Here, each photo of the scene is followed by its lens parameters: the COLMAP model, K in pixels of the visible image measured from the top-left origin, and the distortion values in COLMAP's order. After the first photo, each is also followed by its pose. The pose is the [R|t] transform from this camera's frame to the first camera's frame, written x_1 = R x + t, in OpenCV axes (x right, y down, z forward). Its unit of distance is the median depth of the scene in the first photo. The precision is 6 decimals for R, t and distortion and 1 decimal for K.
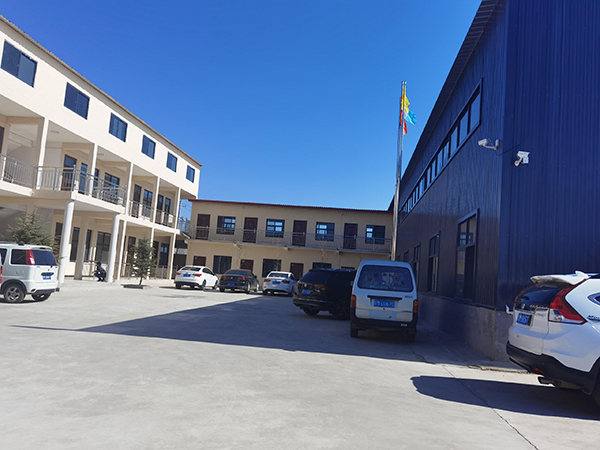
lens RADIAL K [[474.9, 0, 303.2], [0, 474.9, 226.2], [0, 0, 1]] dist [0.018347, -0.008143]
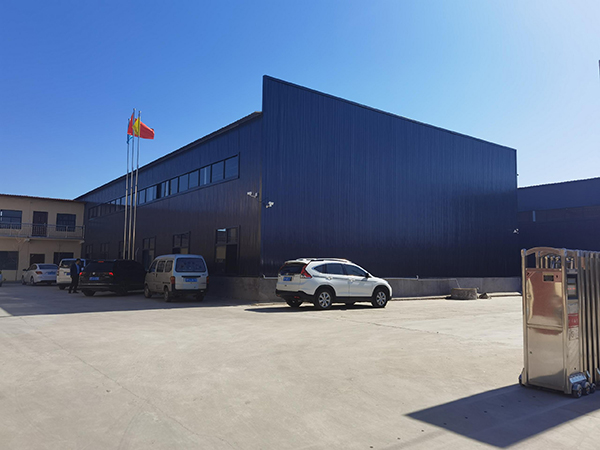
lens RADIAL K [[474.9, 0, 303.2], [0, 474.9, 226.2], [0, 0, 1]] dist [0.018347, -0.008143]
pose [[0.721809, -0.005363, 0.692072, -0.775340], [-0.028812, 0.998870, 0.037790, -0.114260], [-0.691493, -0.047217, 0.720839, -0.540503]]
